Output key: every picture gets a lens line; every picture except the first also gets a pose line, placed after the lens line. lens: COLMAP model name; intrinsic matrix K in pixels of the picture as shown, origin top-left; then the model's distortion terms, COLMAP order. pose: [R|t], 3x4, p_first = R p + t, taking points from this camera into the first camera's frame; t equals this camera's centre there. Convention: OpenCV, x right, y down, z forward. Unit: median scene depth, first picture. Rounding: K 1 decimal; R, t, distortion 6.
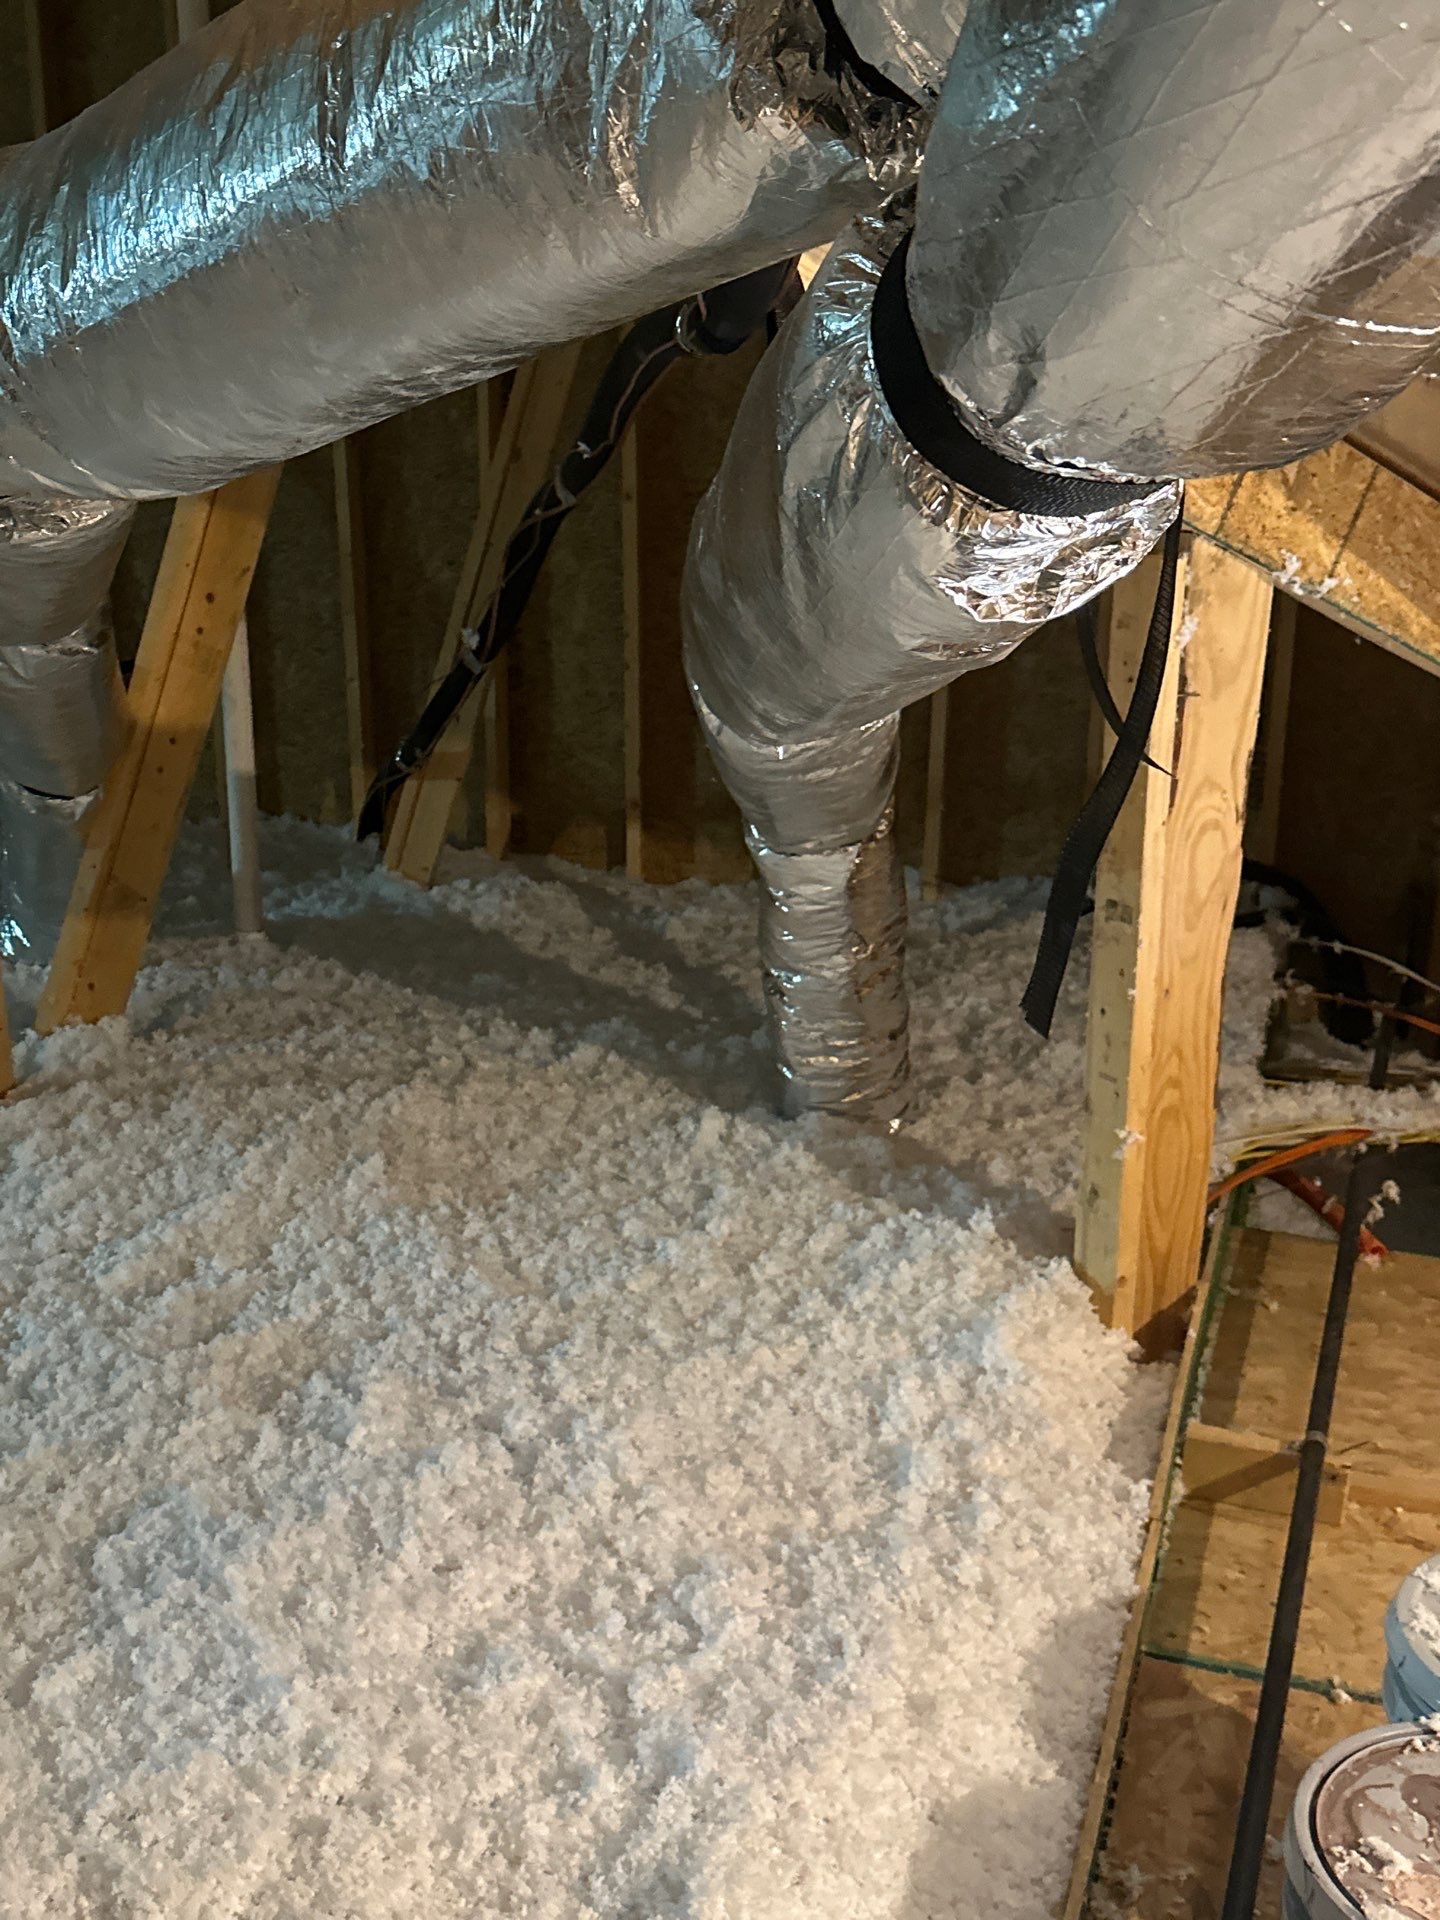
lens RADIAL K [[2051.9, 0, 718.0], [0, 2051.9, 978.0], [0, 0, 1]] dist [0.086649, 0.000000]
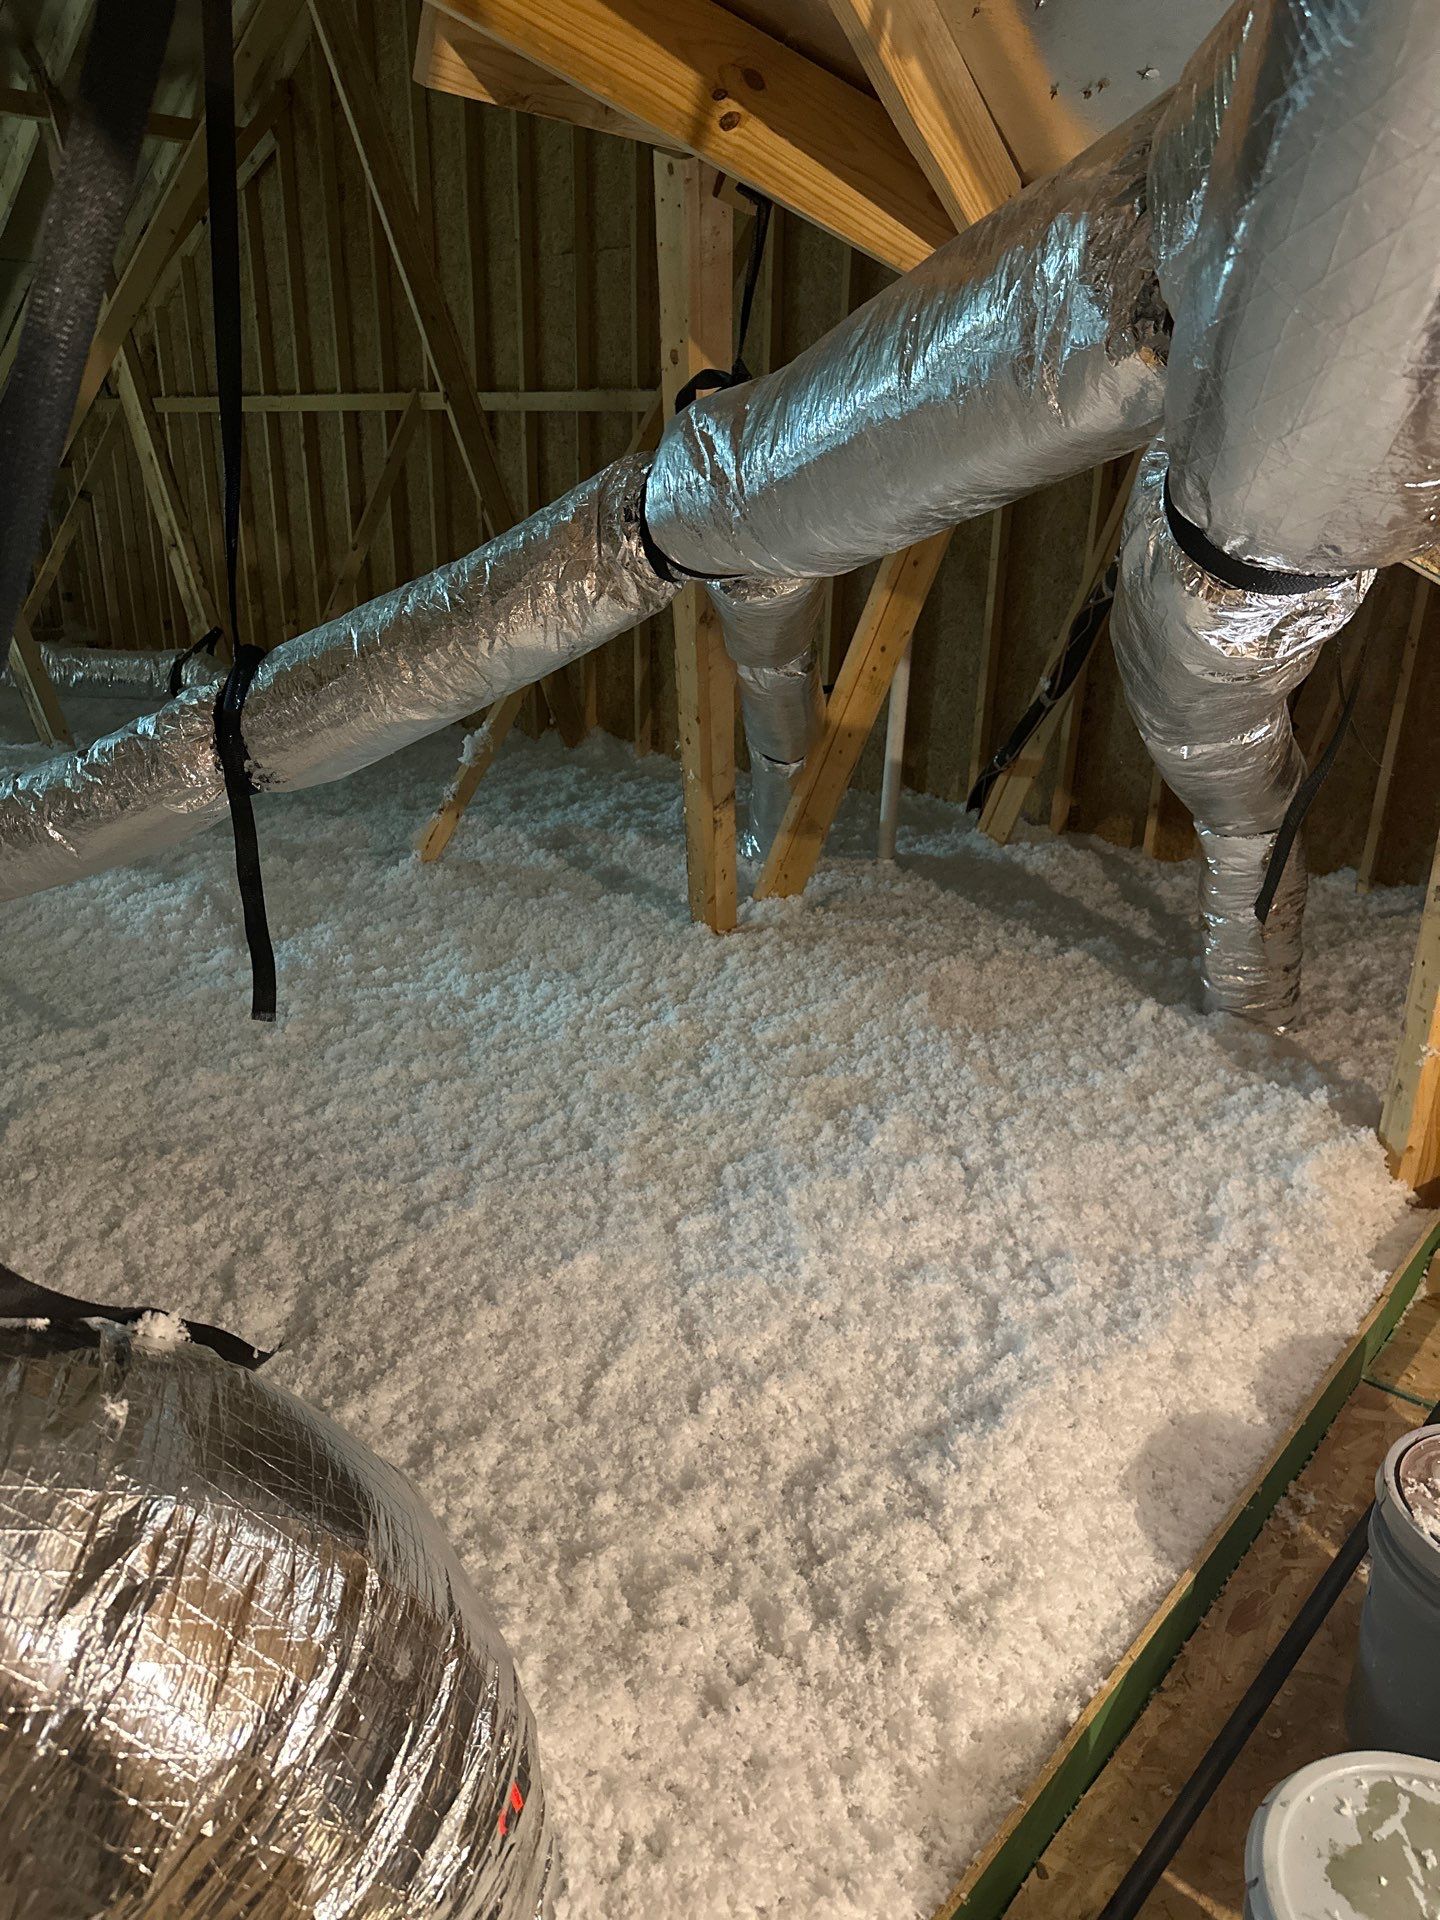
lens RADIAL K [[1346.6, 0, 721.1], [0, 1346.6, 969.9], [0, 0, 1]] dist [0.067374, -0.080576]
pose [[0.923247, 0.144242, -0.356103, 0.082191], [-0.130452, 0.989478, 0.062580, 0.028705], [0.361383, -0.011323, 0.932349, -0.083006]]
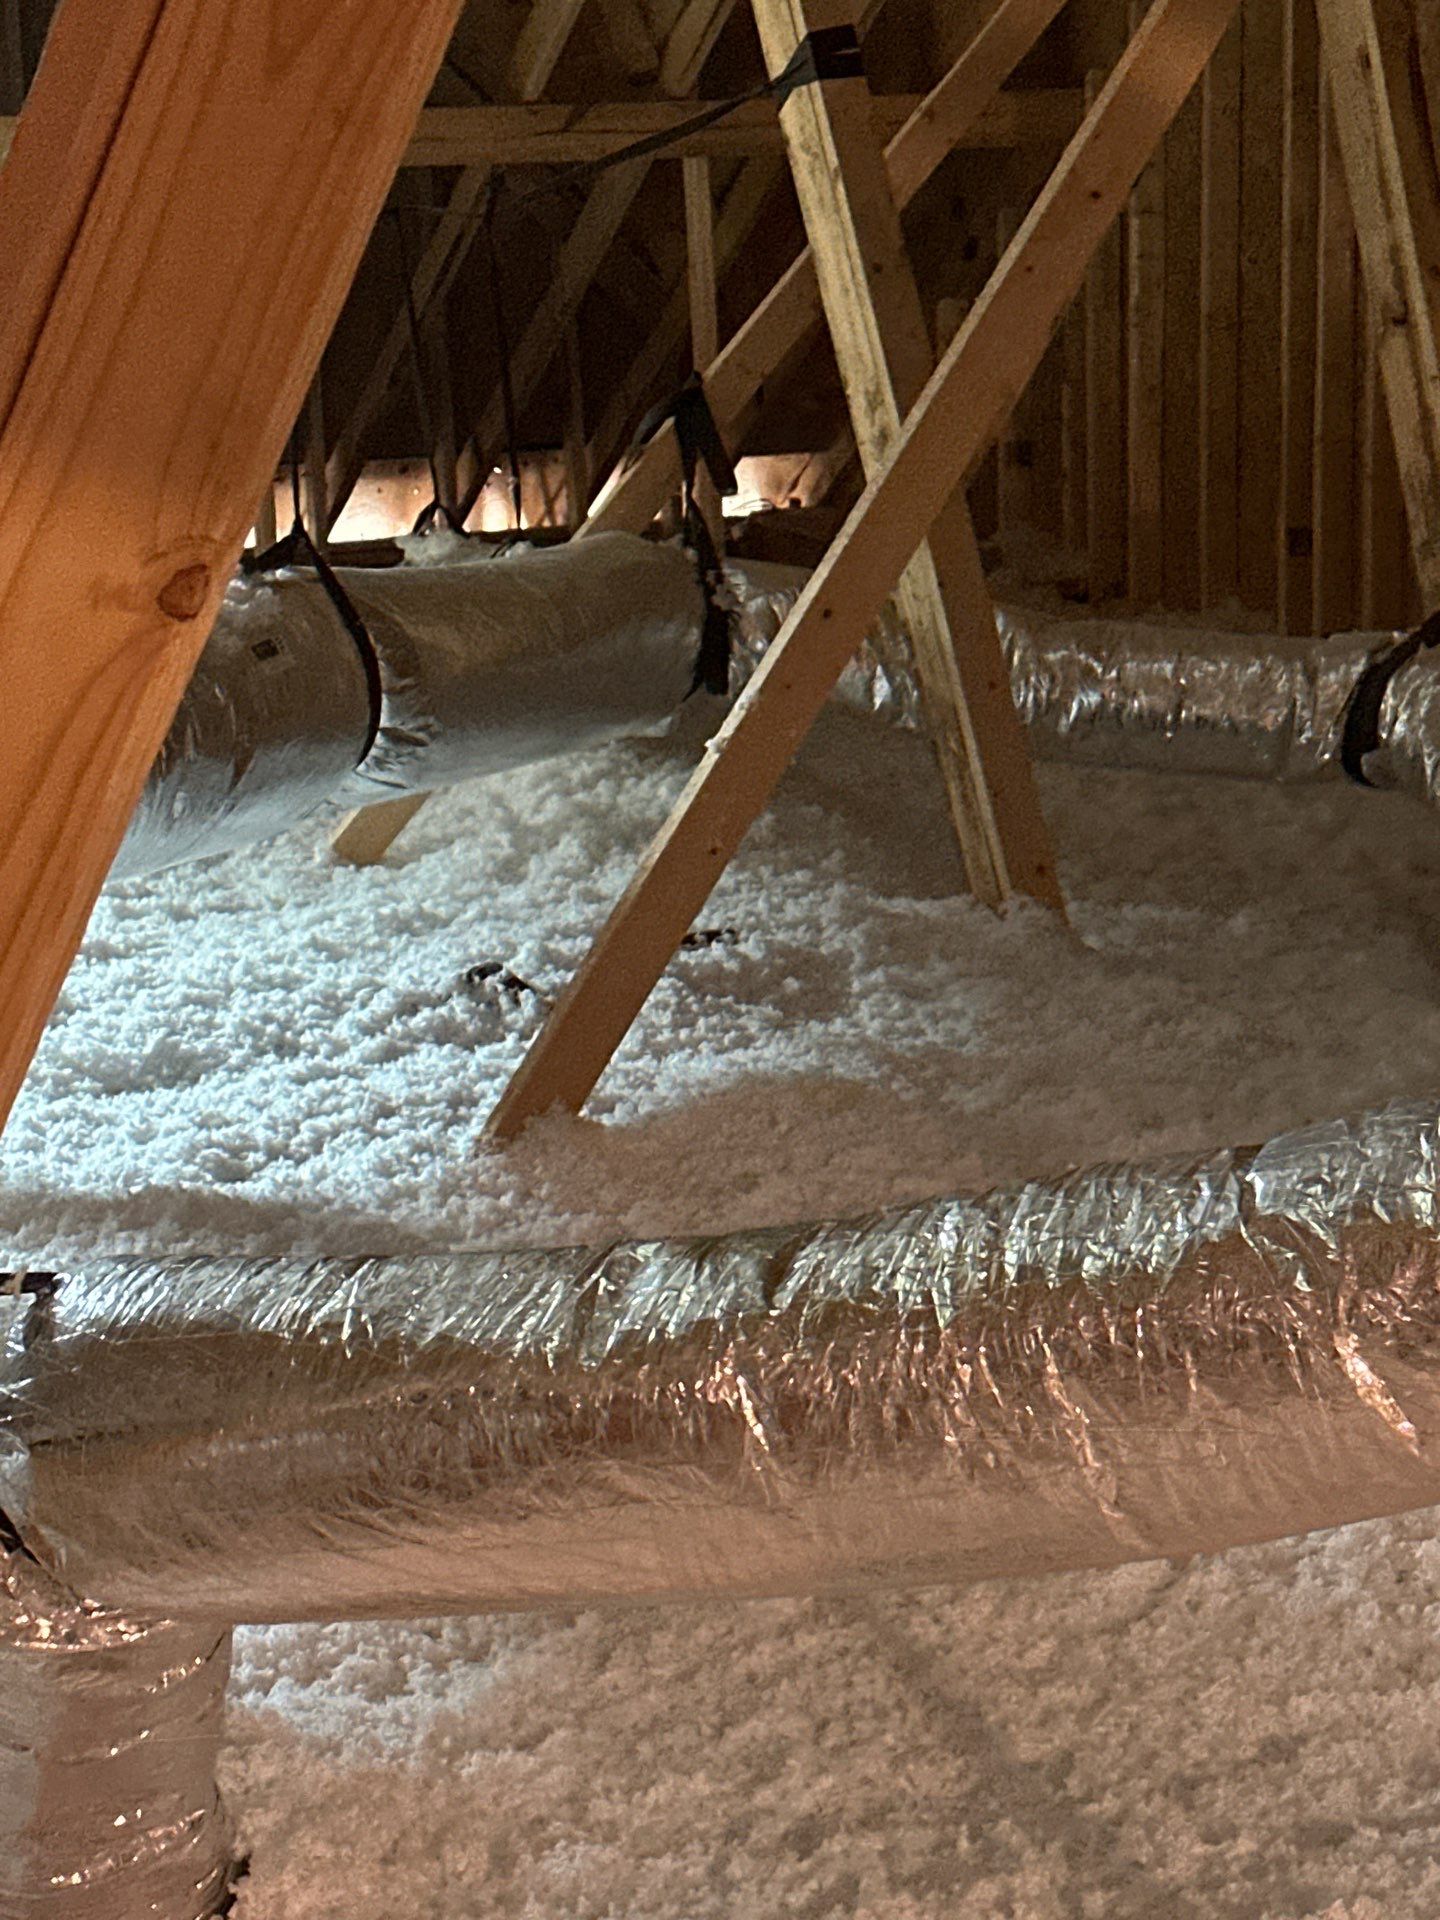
lens RADIAL K [[4317.0, 0, 730.5], [0, 4317.0, 974.4], [0, 0, 1]] dist [0.075712, 0.000000]
pose [[0.646282, 0.145339, -0.749130, -0.121688], [-0.212808, 0.977076, 0.005971, -0.003765], [0.732825, 0.155562, 0.662396, -0.070668]]
